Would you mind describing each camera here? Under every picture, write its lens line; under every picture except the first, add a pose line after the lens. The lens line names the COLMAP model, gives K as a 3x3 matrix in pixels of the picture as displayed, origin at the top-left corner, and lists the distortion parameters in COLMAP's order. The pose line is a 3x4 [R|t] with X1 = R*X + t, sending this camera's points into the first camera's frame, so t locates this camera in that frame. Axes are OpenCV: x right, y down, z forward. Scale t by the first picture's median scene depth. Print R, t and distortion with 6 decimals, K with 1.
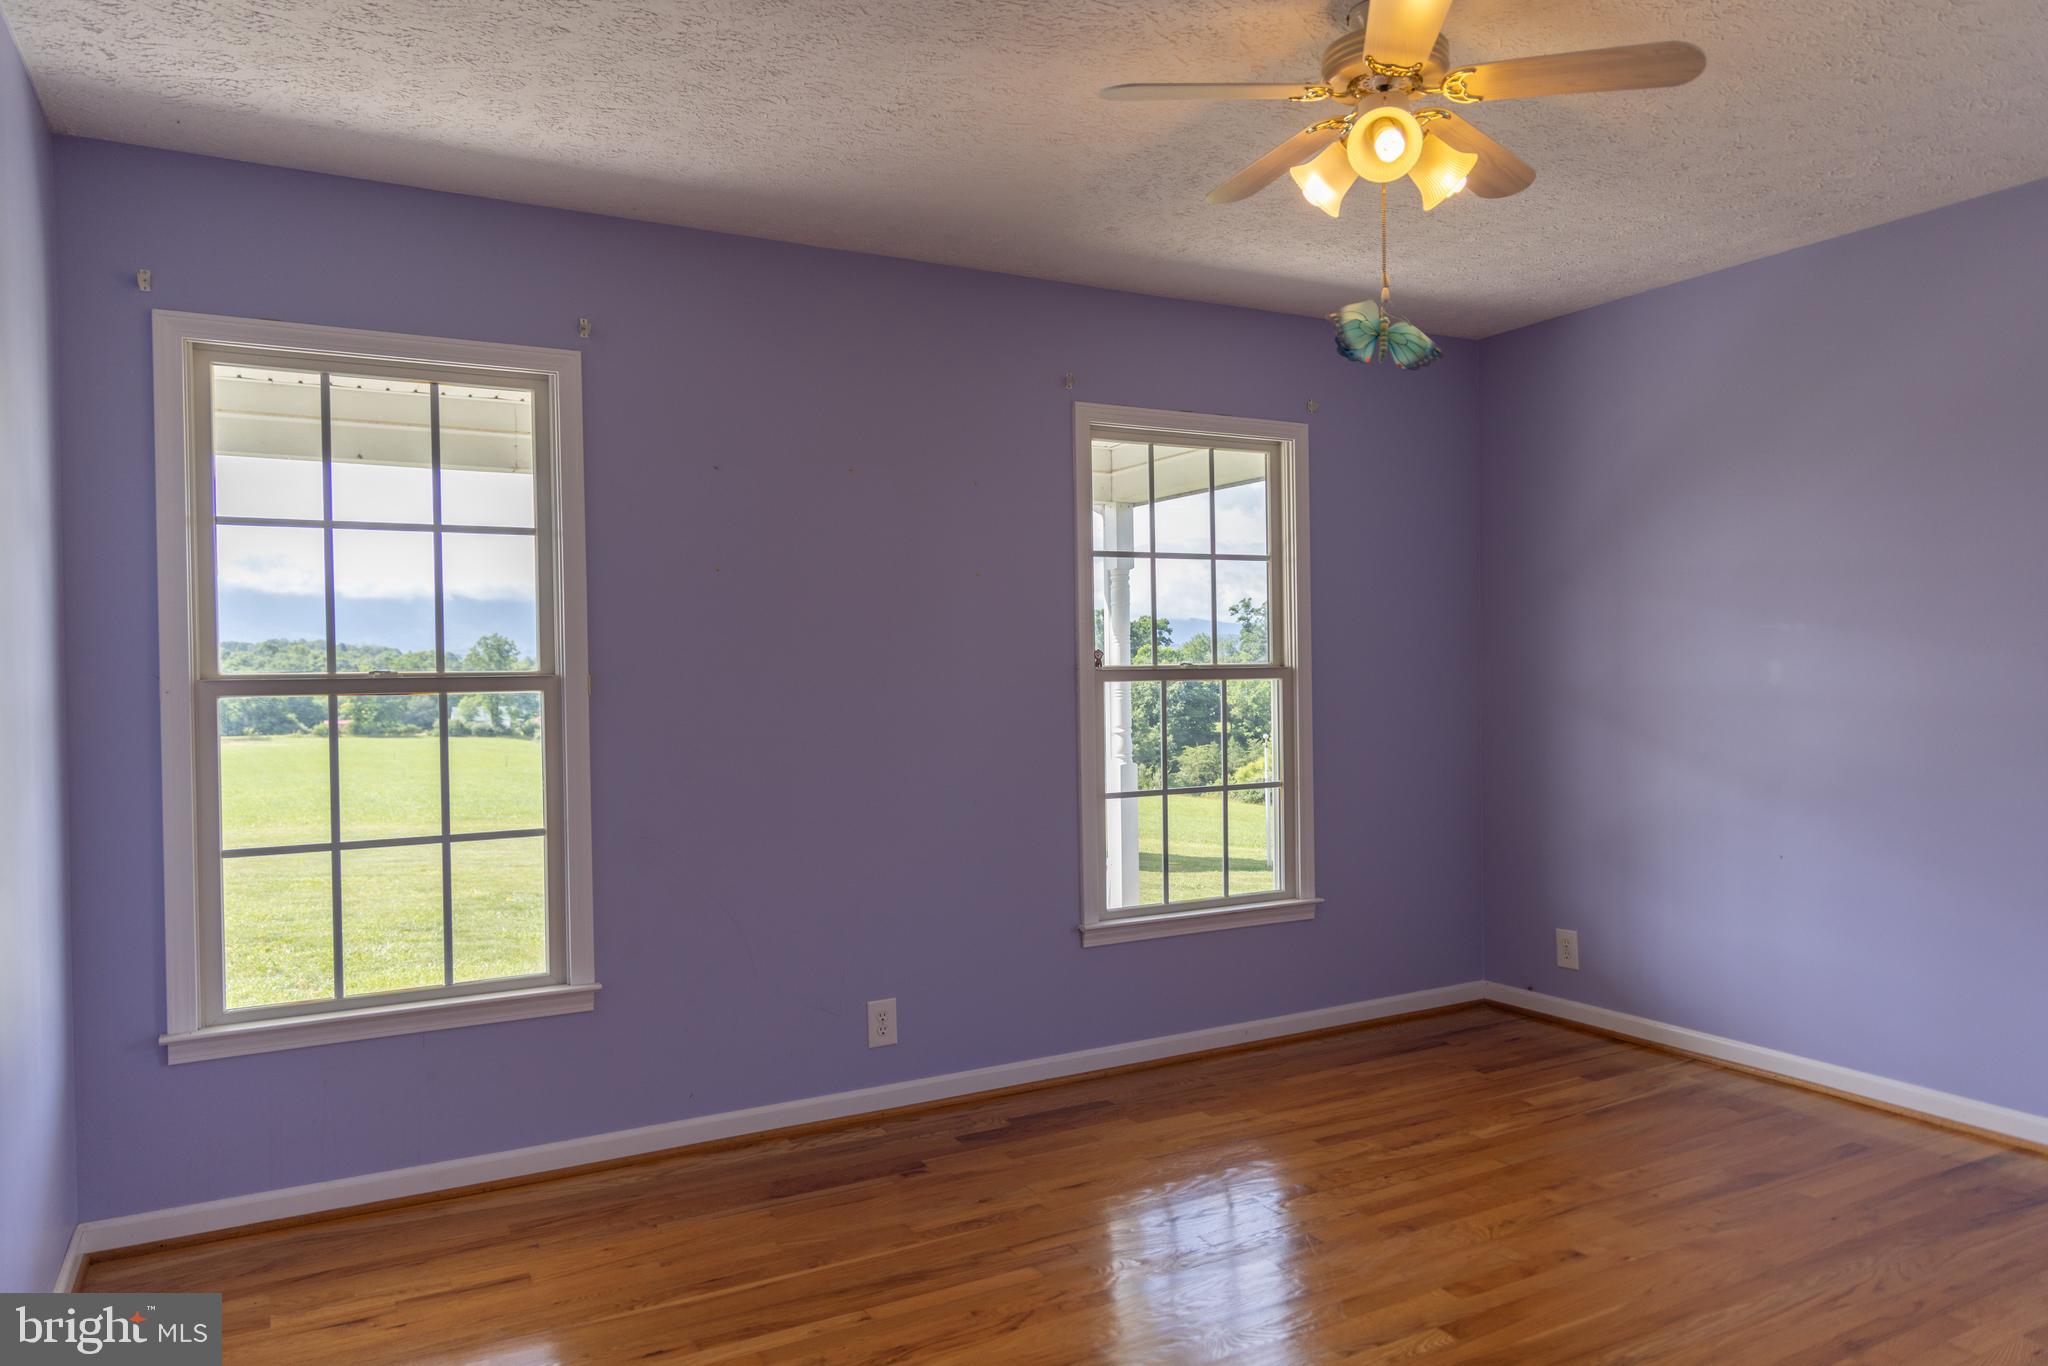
lens RADIAL K [[1366.3, 0, 1017.5], [0, 1366.3, 690.6], [0, 0, 1]] dist [-0.000266, 0.000908]
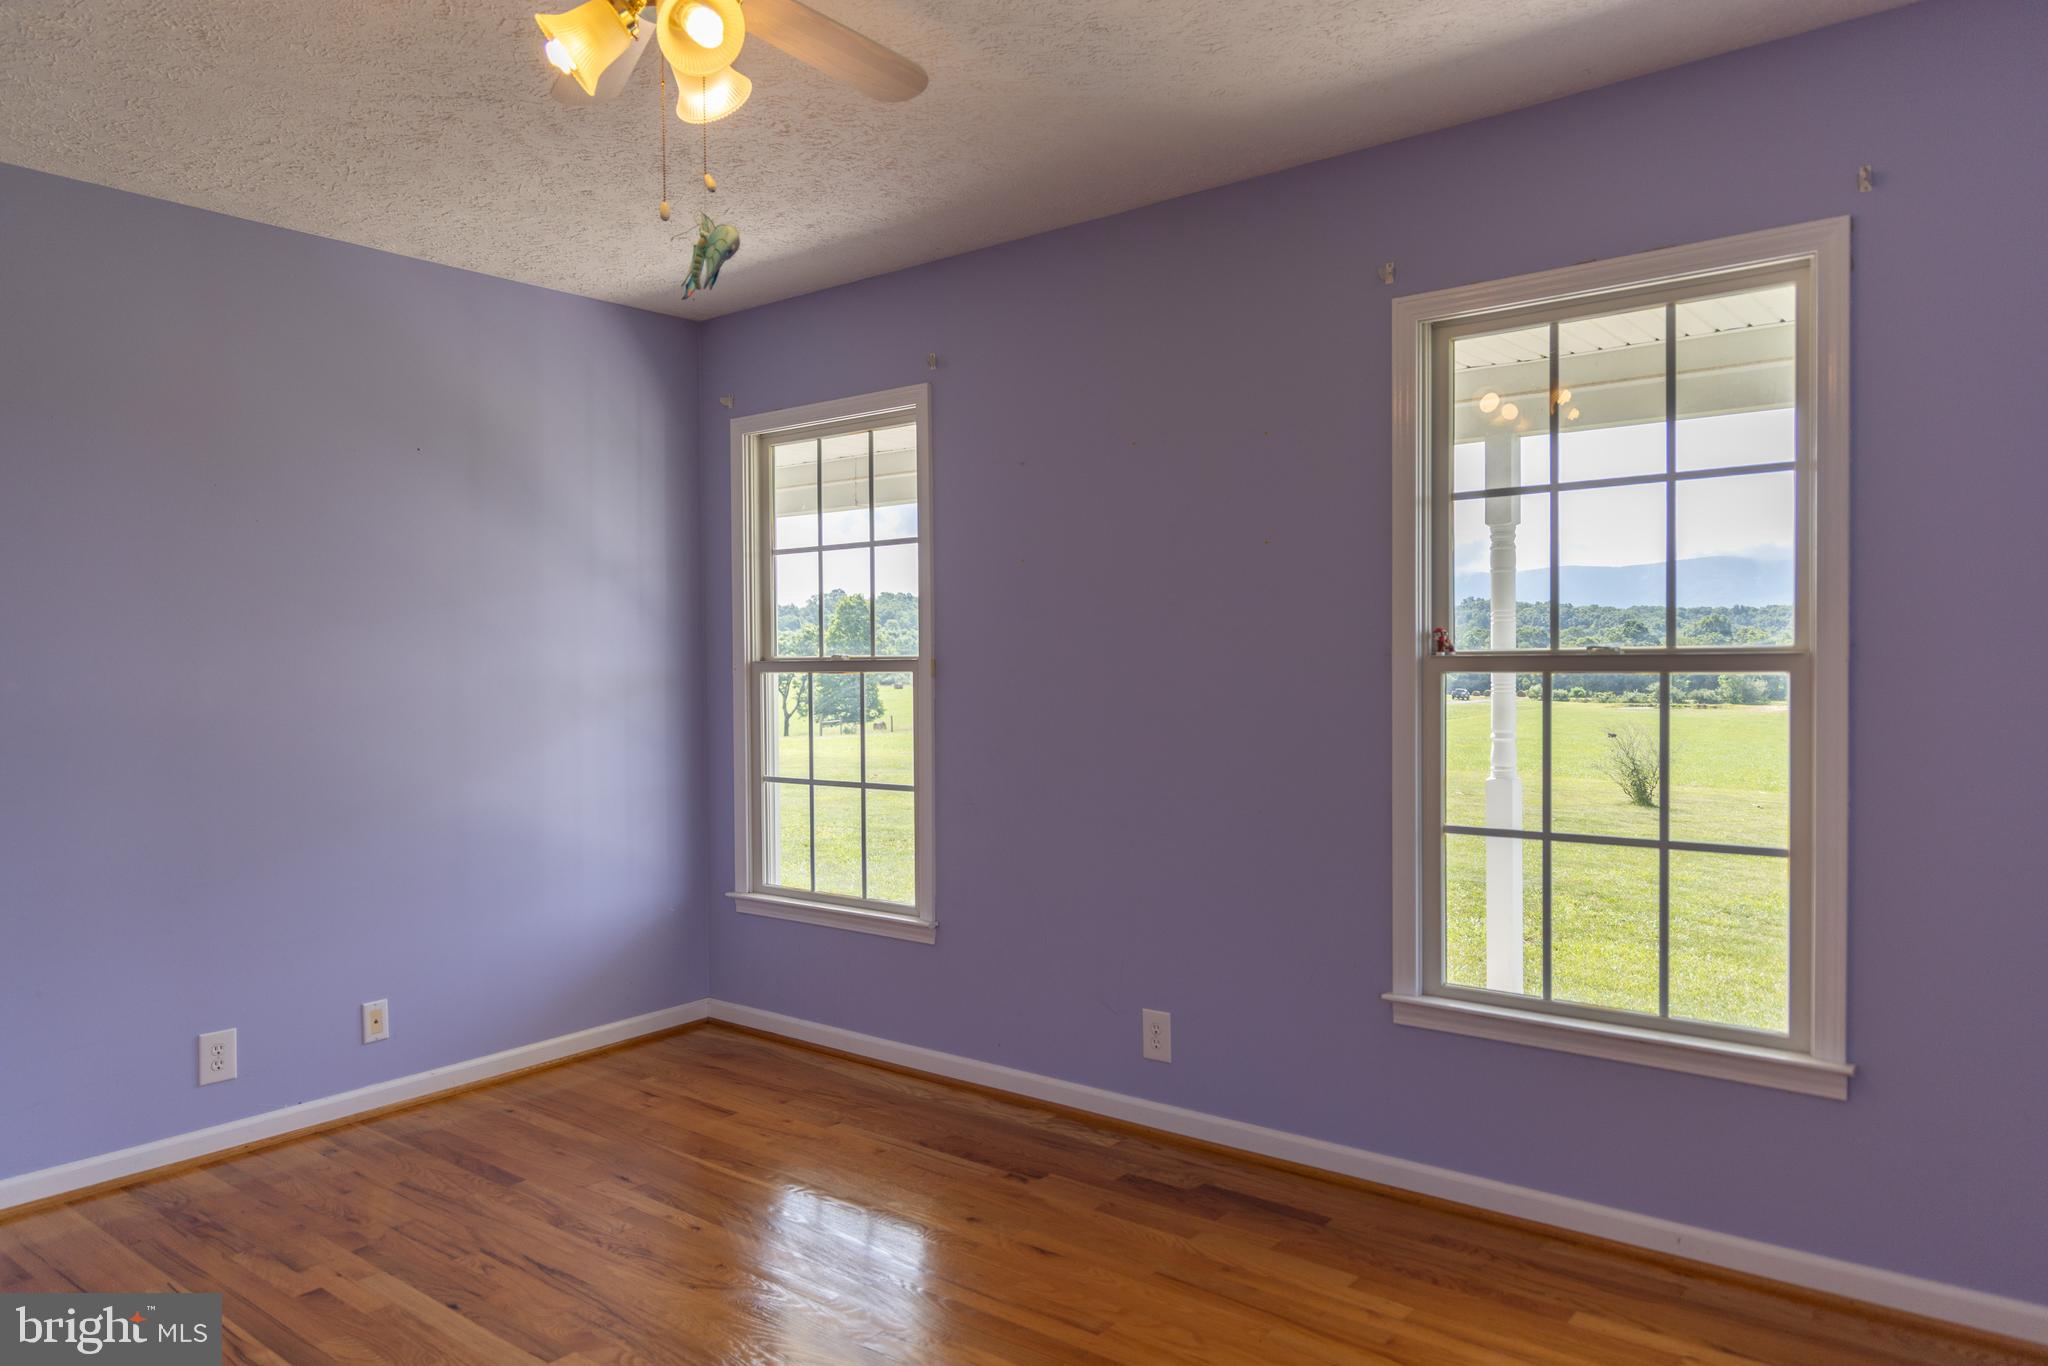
lens RADIAL K [[1366.3, 0, 1017.5], [0, 1366.3, 690.6], [0, 0, 1]] dist [-0.000266, 0.000908]
pose [[0.375135, 0.037024, -0.926230, 0.797151], [-0.000914, 0.999216, 0.039571, -0.031618], [0.926970, -0.013998, 0.374875, 0.627668]]
